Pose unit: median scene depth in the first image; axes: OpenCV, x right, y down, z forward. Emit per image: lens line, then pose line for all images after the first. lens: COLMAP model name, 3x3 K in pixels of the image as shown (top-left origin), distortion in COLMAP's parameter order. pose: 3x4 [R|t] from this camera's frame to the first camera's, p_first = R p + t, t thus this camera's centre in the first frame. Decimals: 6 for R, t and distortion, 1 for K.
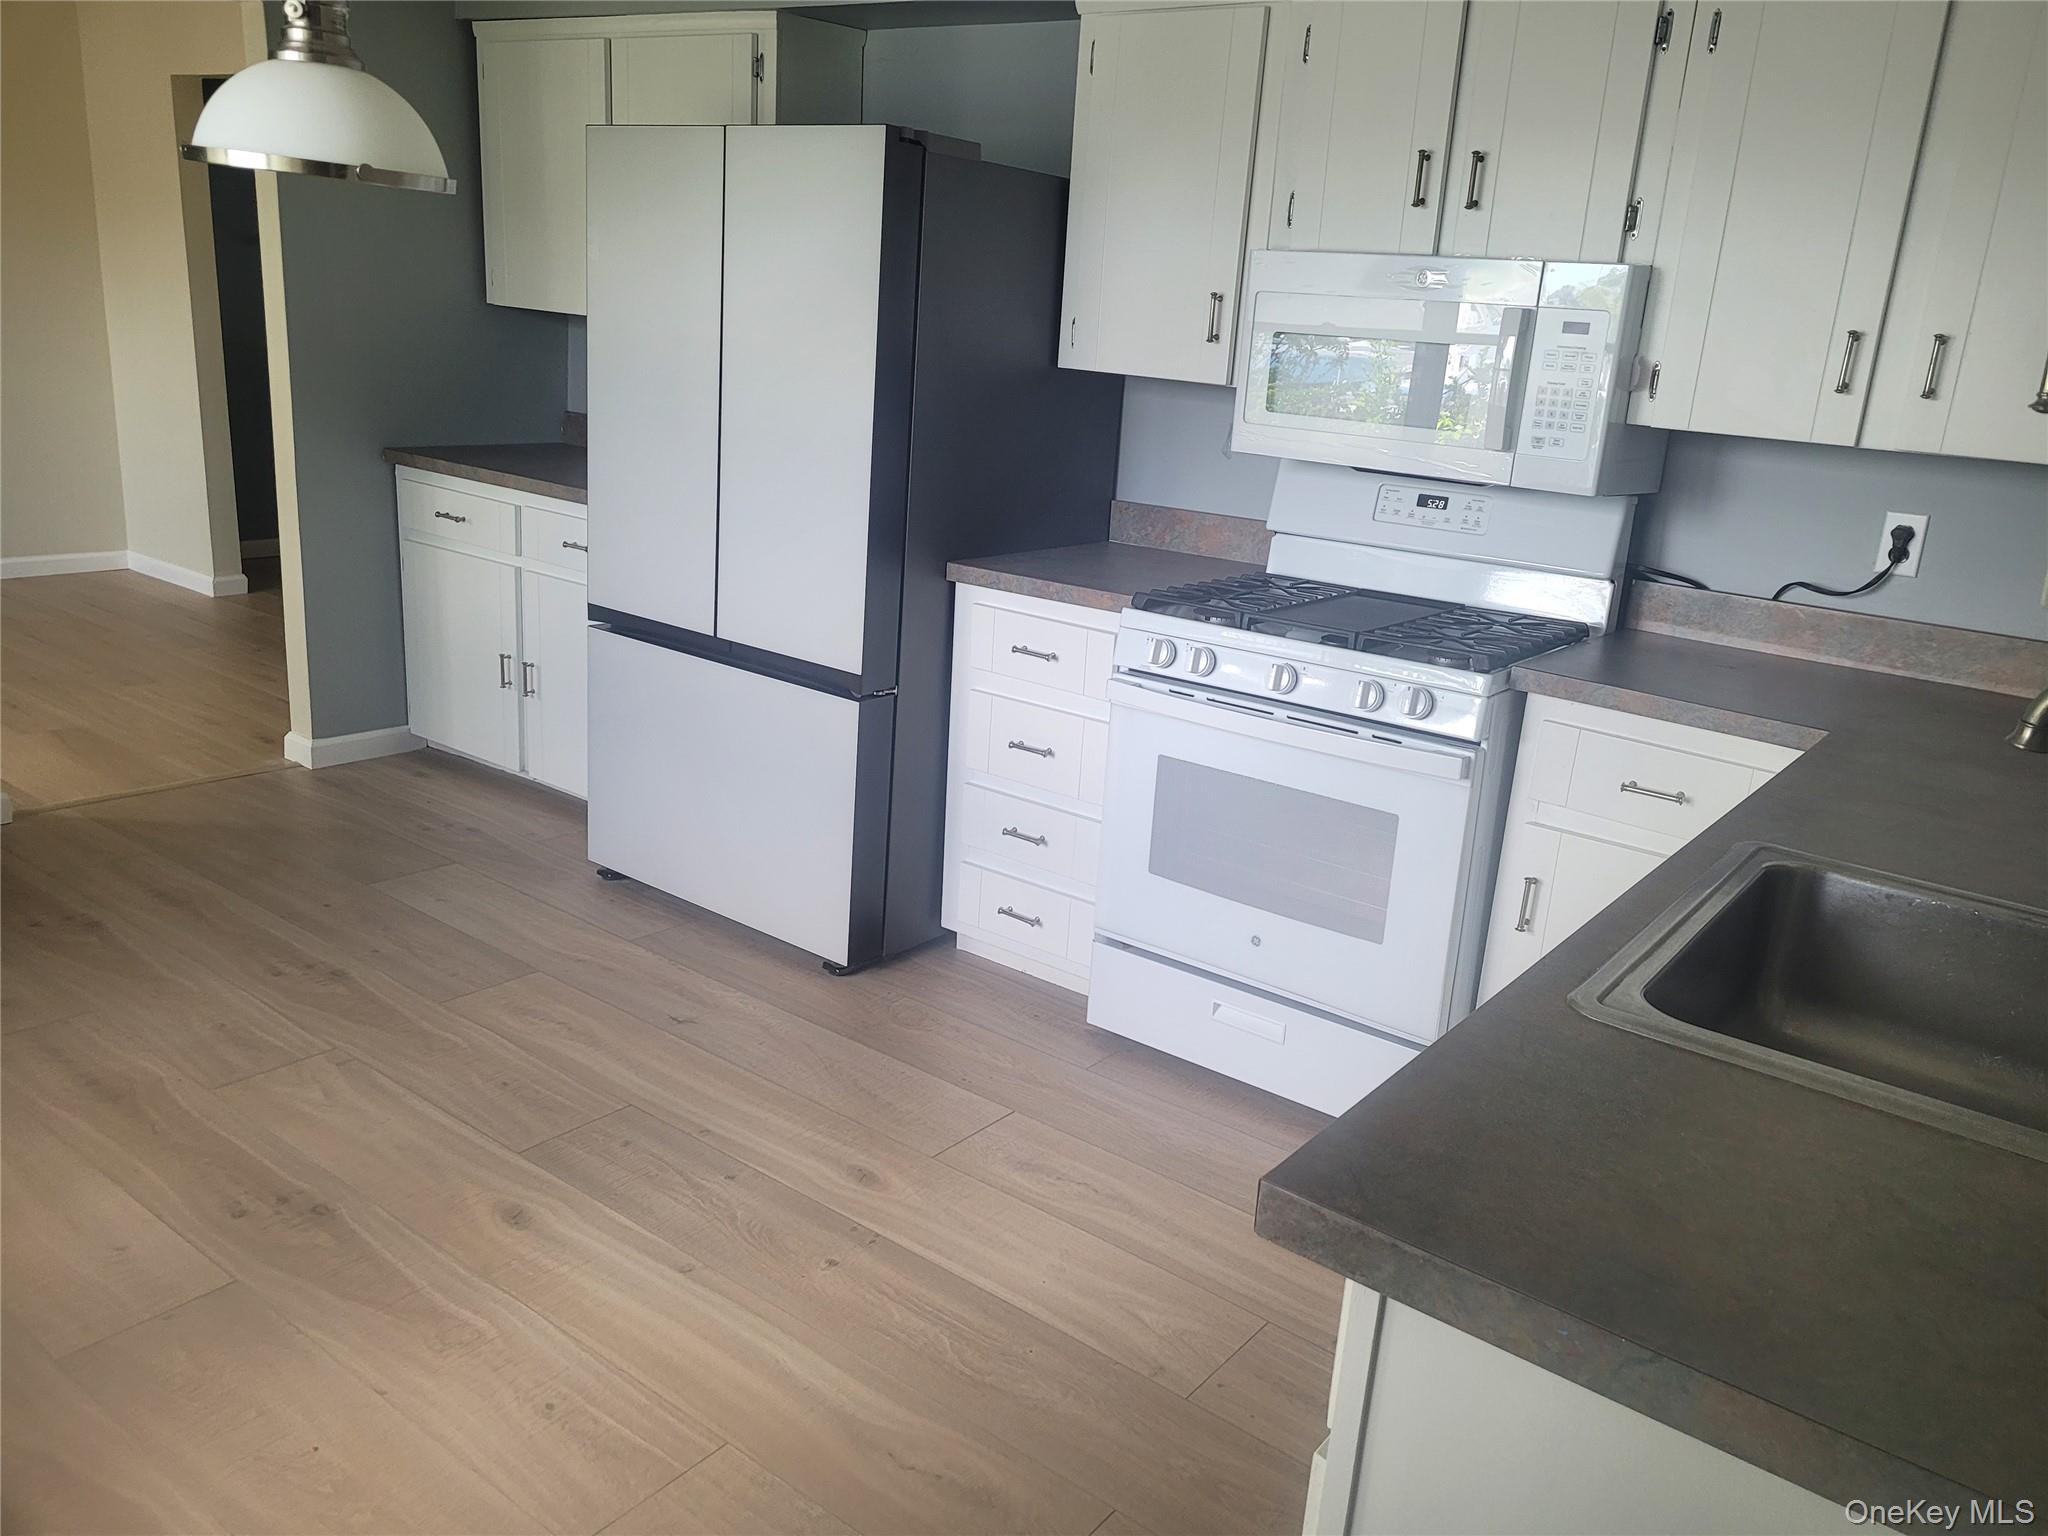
lens RADIAL K [[1558.2, 0, 1074.4], [0, 1558.2, 767.7], [0, 0, 1]] dist [0.054853, -0.080217]
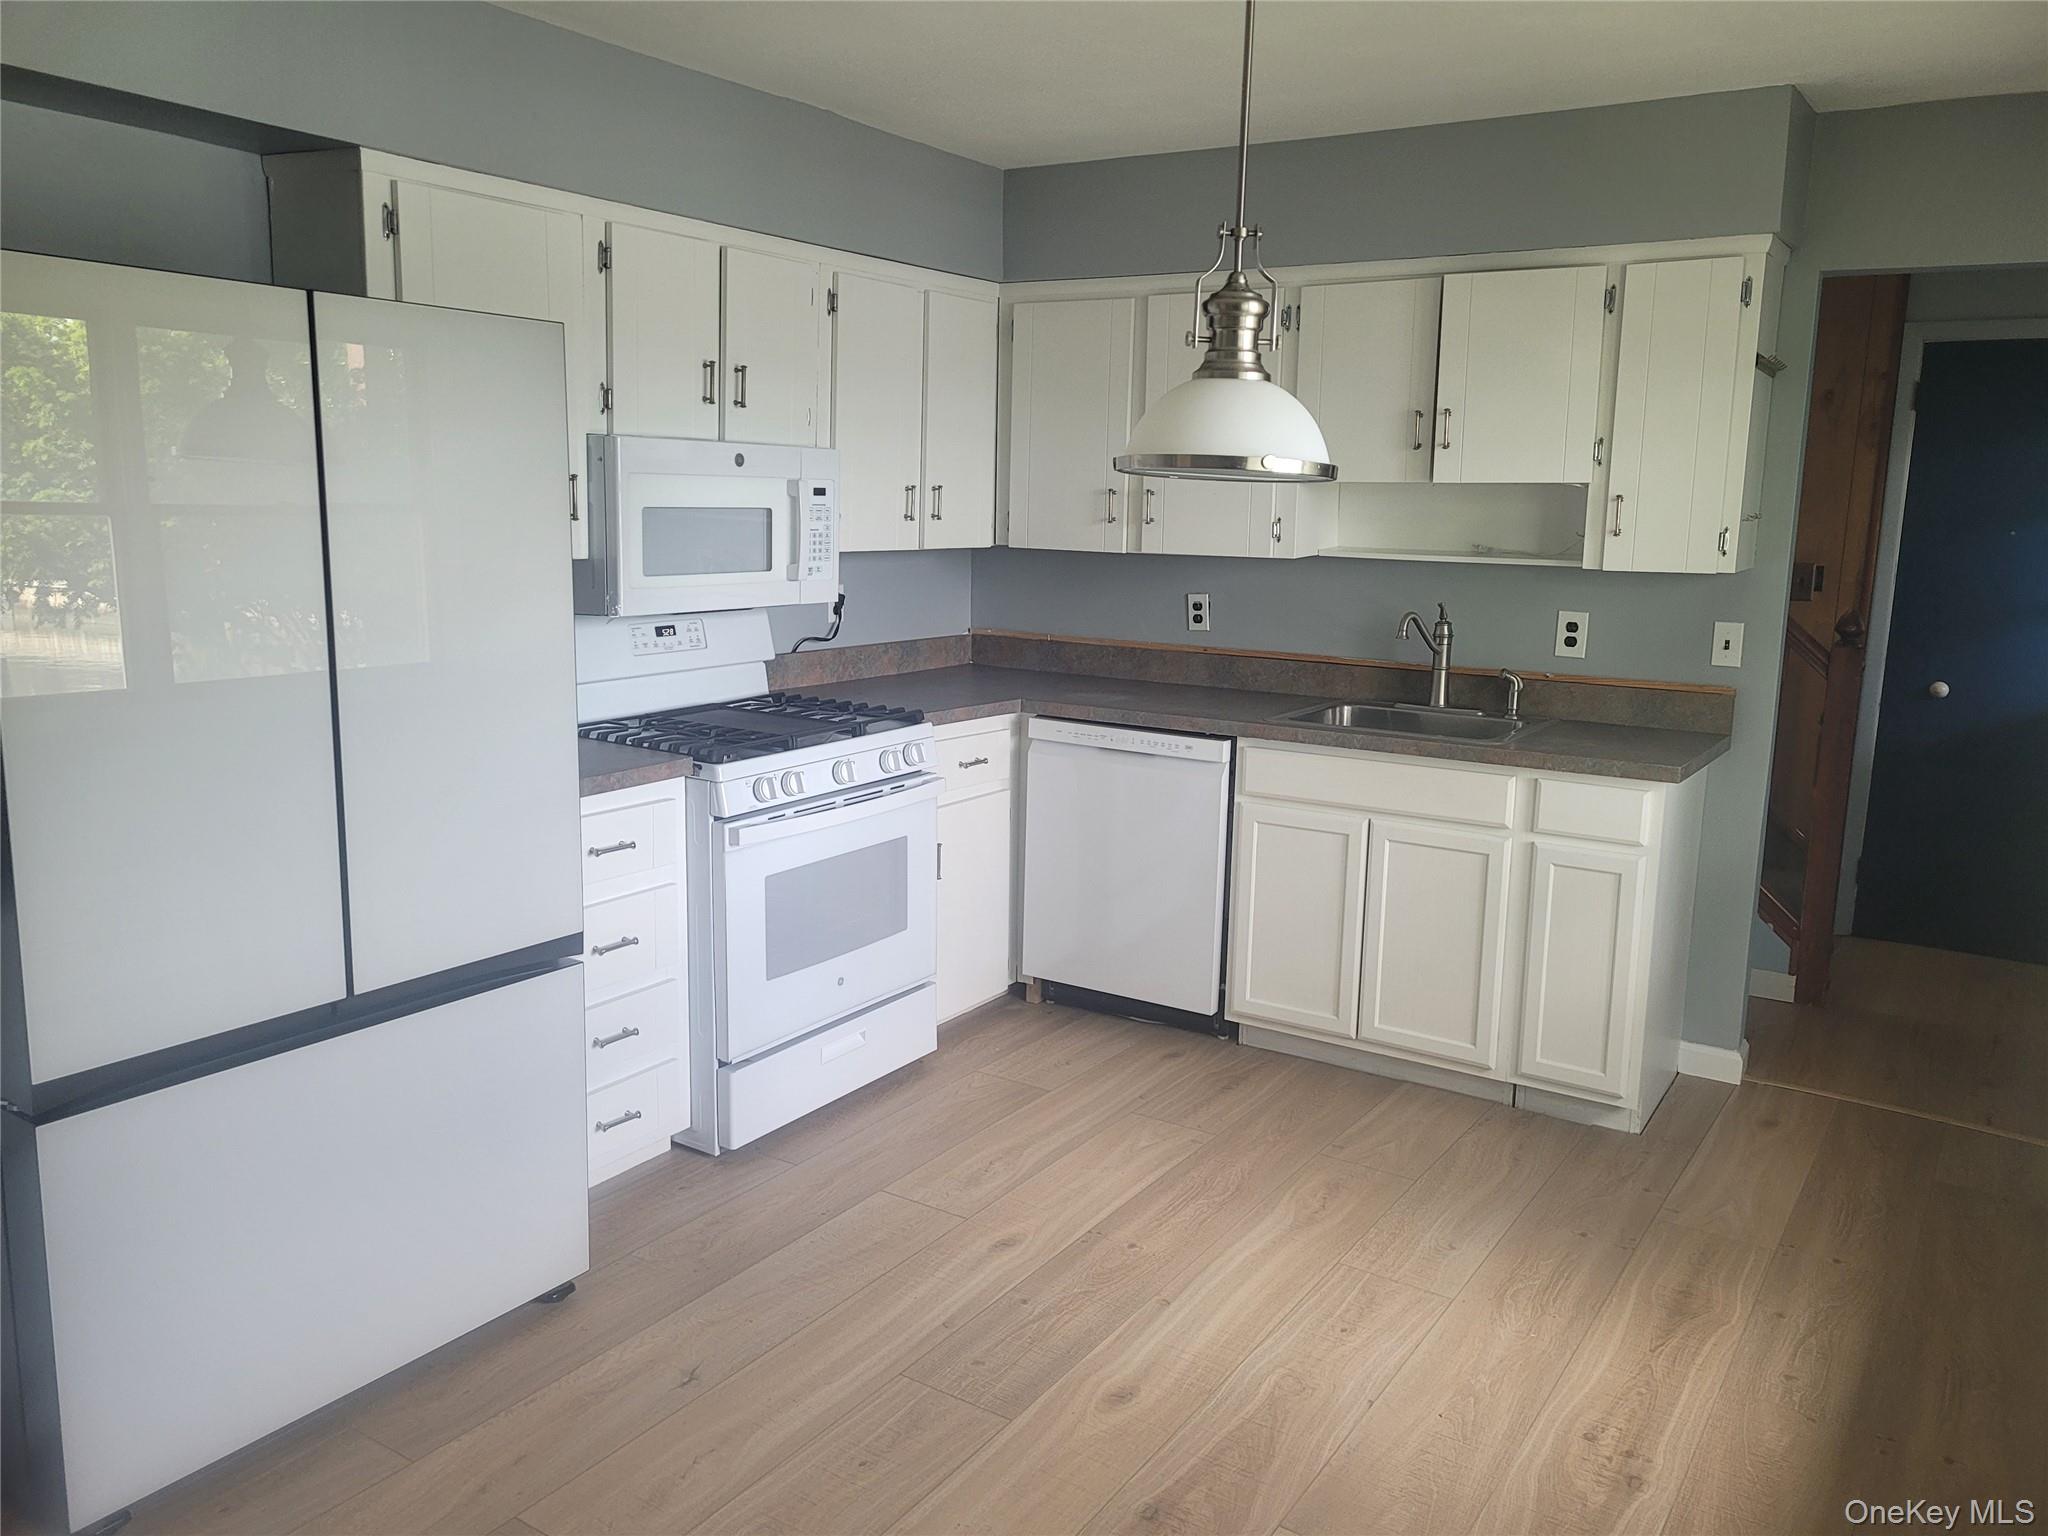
lens RADIAL K [[1558.2, 0, 1074.4], [0, 1558.2, 767.7], [0, 0, 1]] dist [0.054853, -0.080217]
pose [[-0.080674, -0.253115, 0.964067, -1.161241], [0.242665, 0.933129, 0.265298, -0.367666], [-0.966750, 0.255348, -0.013857, 0.854290]]
